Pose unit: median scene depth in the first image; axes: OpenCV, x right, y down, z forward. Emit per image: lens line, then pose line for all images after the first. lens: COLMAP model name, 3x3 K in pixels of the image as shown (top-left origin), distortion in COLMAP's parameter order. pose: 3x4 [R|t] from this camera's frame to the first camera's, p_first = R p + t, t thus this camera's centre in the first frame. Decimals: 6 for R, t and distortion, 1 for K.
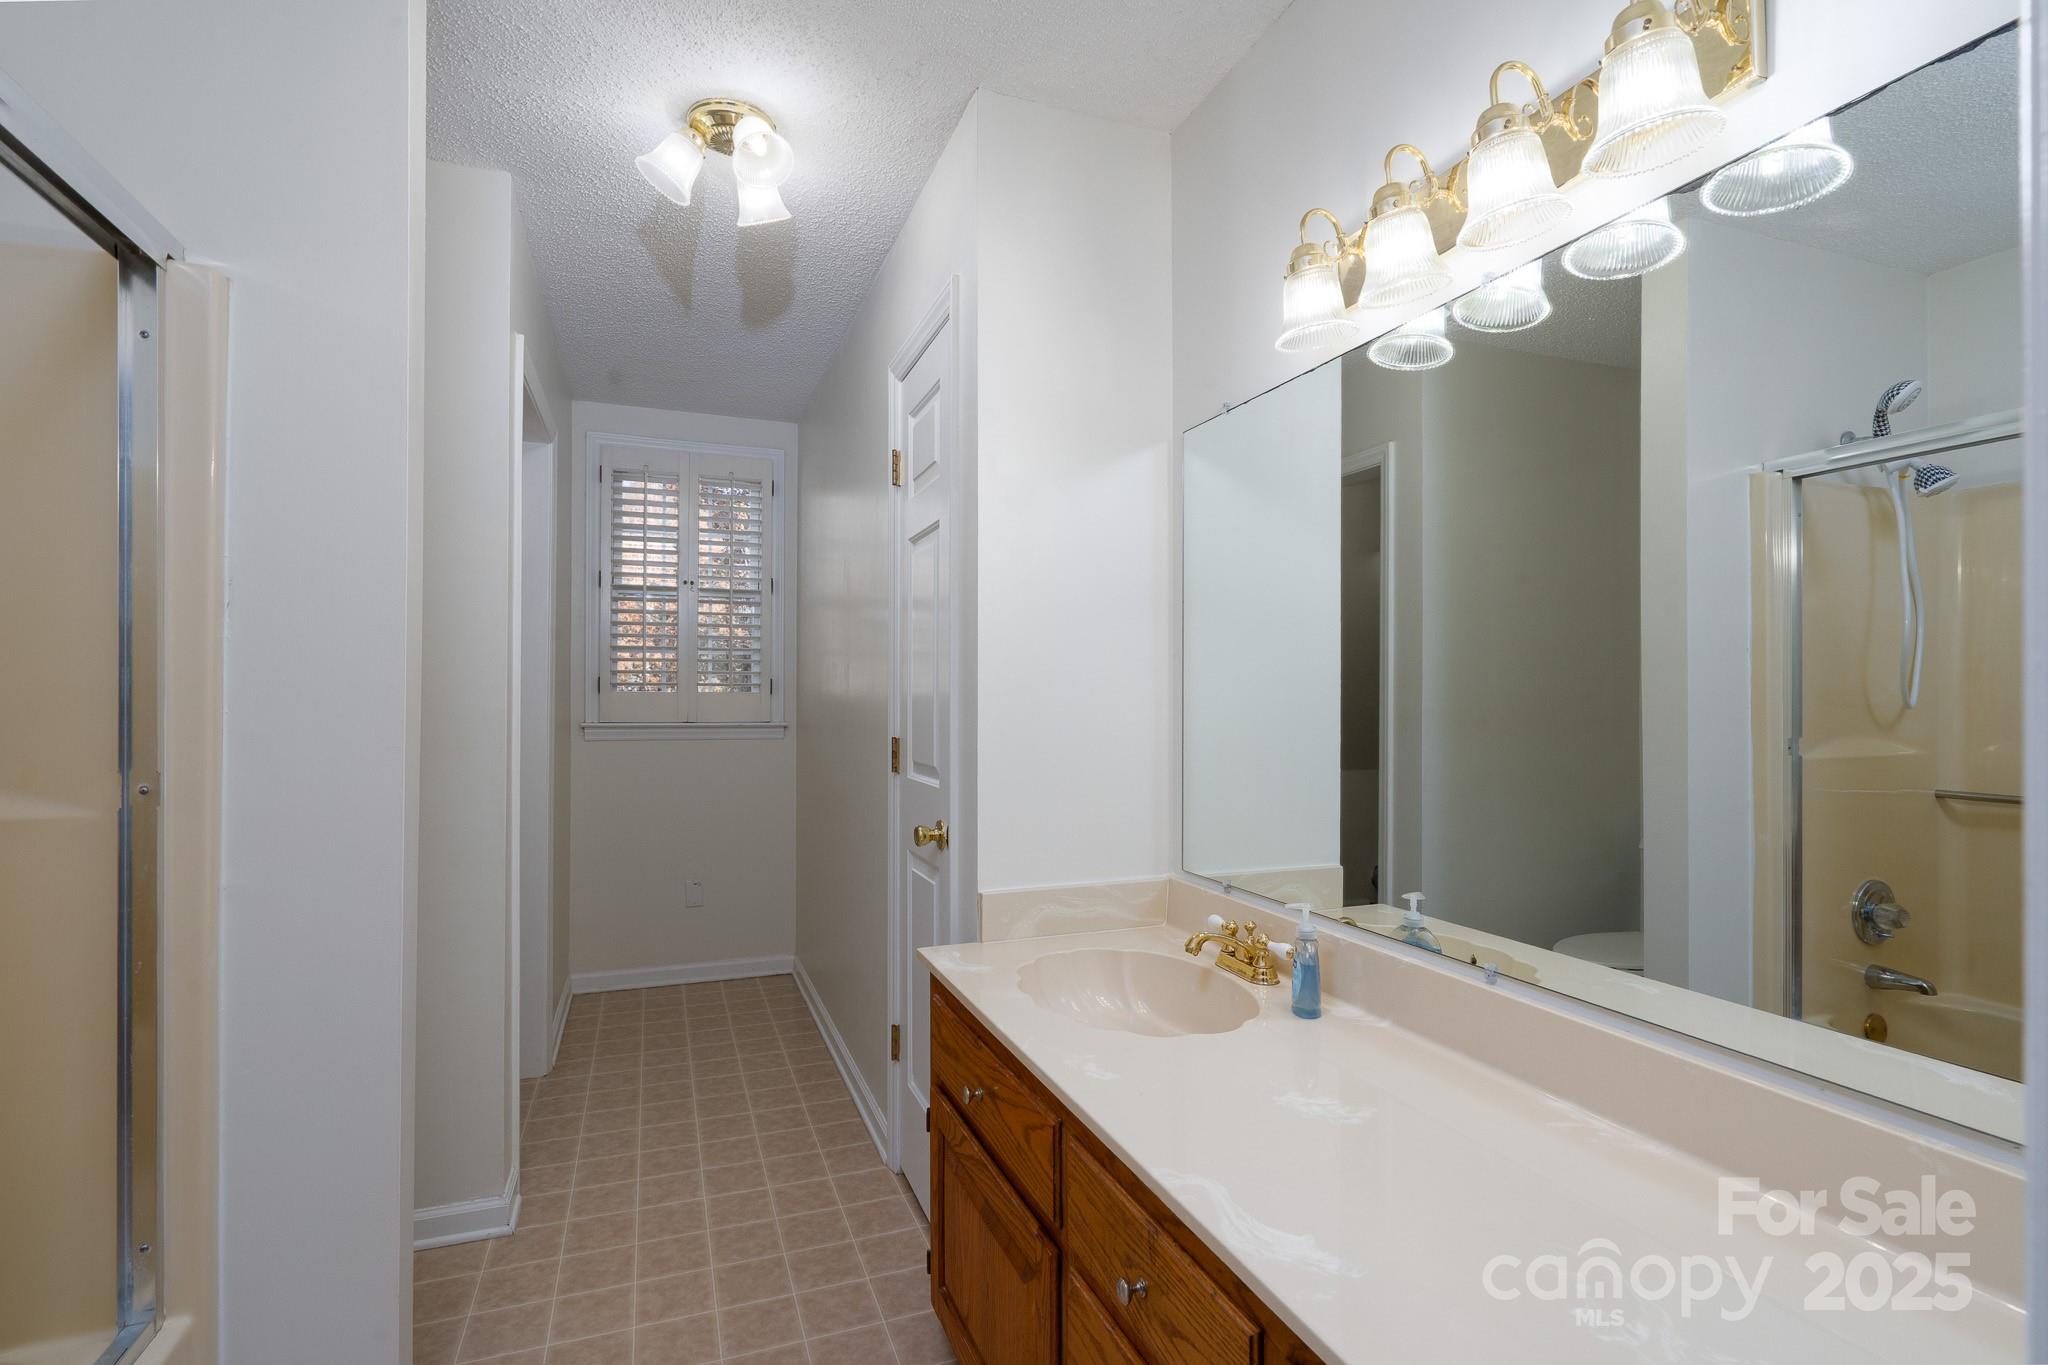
lens RADIAL K [[947.8, 0, 1006.7], [0, 947.8, 683.4], [0, 0, 1]] dist [-0.003344, 0.001755]
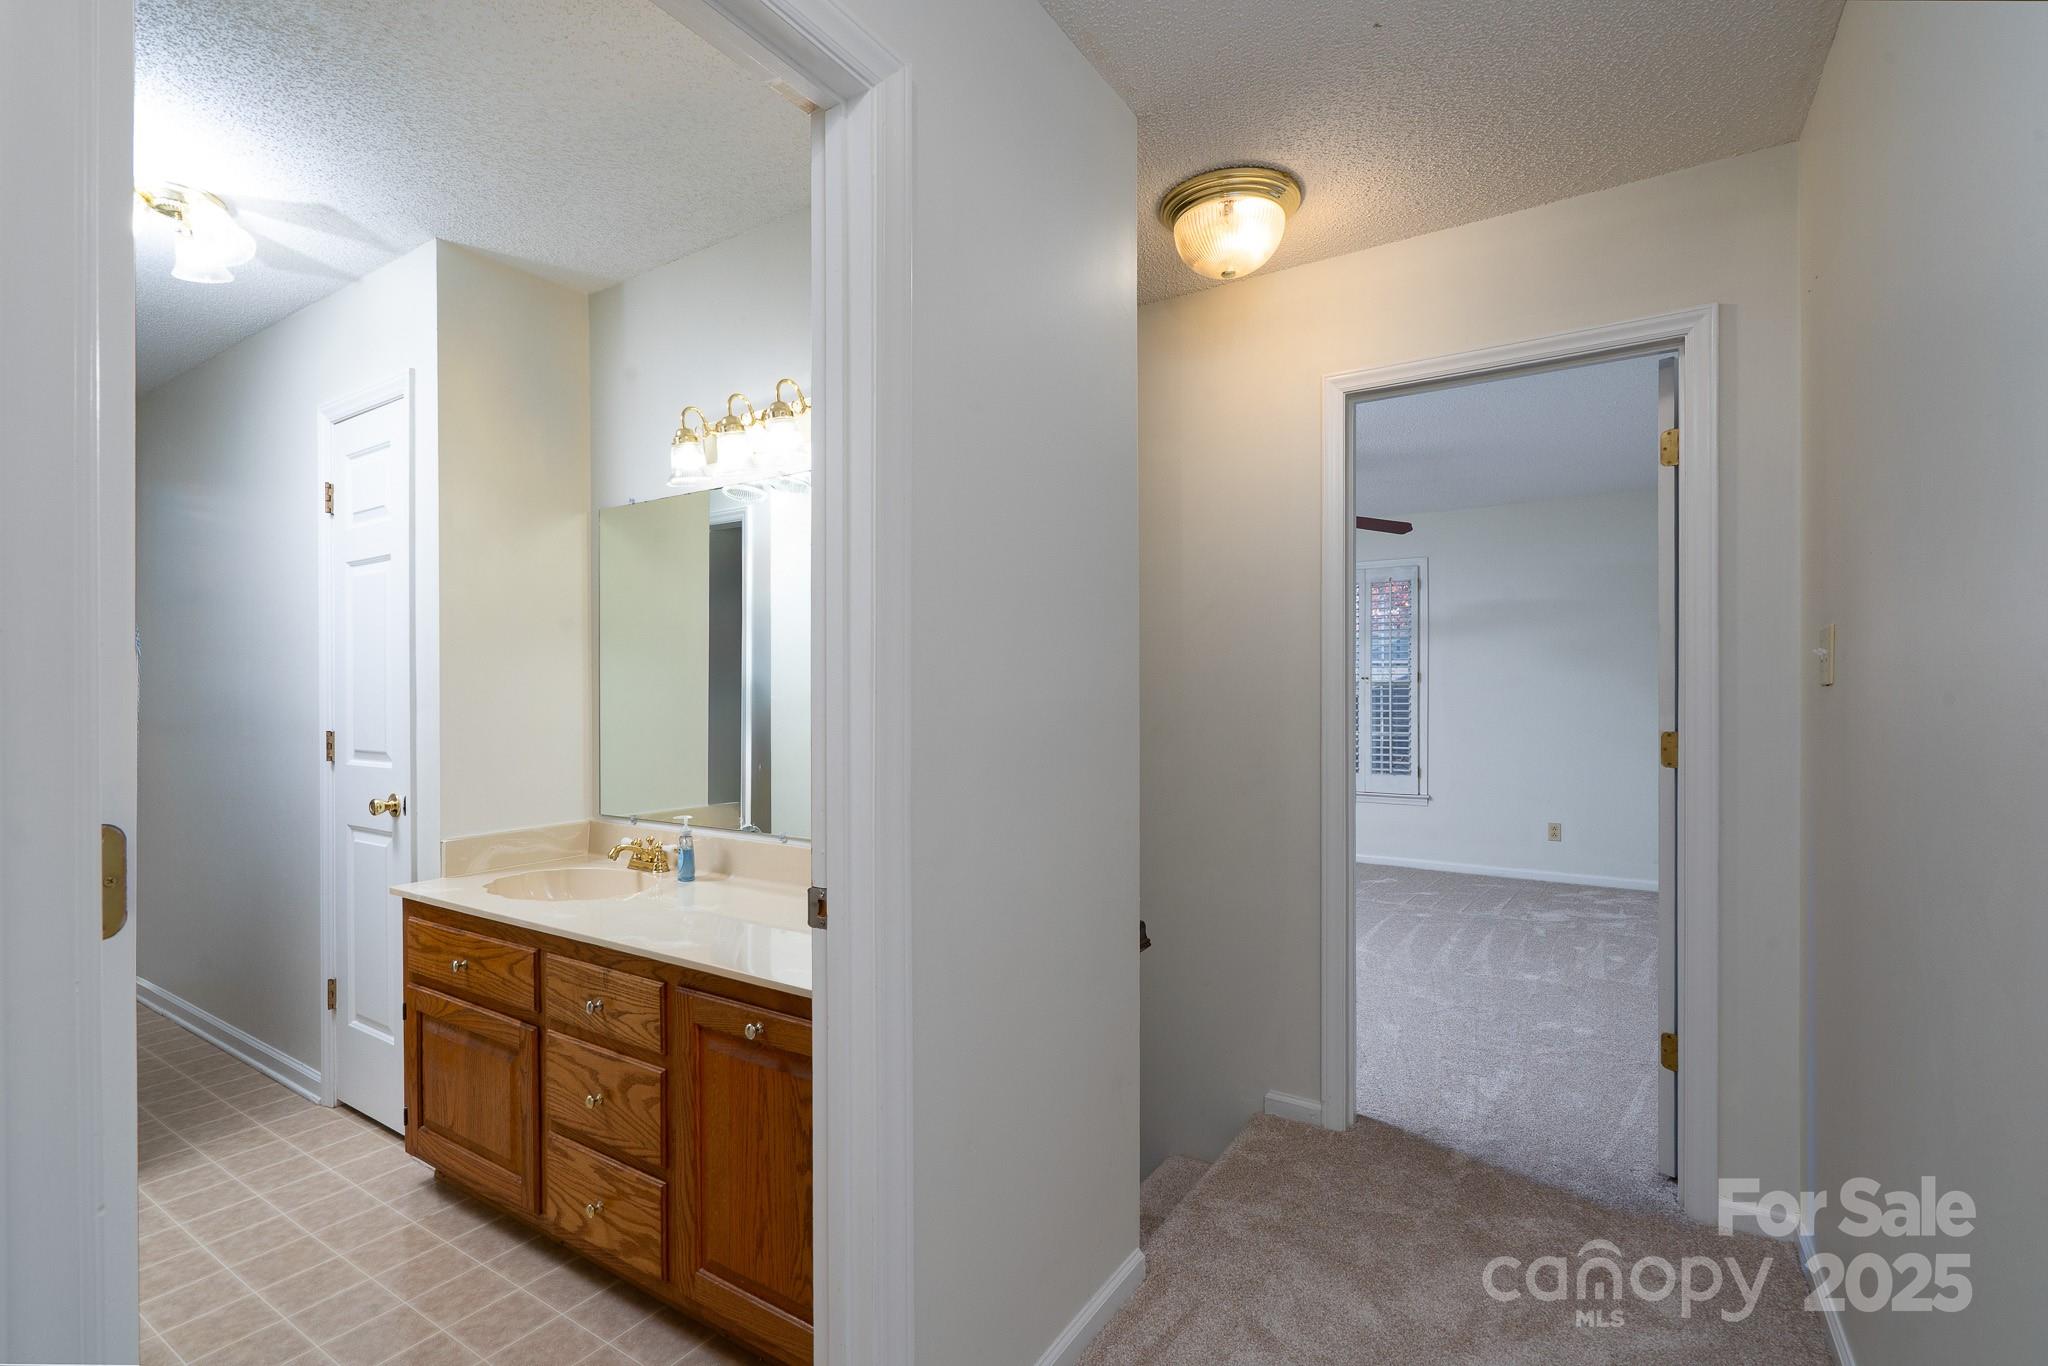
lens RADIAL K [[947.8, 0, 1007.4], [0, 947.8, 682.3], [0, 0, 1]] dist [-0.003344, 0.001755]
pose [[0.807036, -0.004122, 0.590488, -0.191894], [0.002061, 0.999989, 0.004164, -0.008574], [-0.590499, -0.002144, 0.807036, -0.614764]]
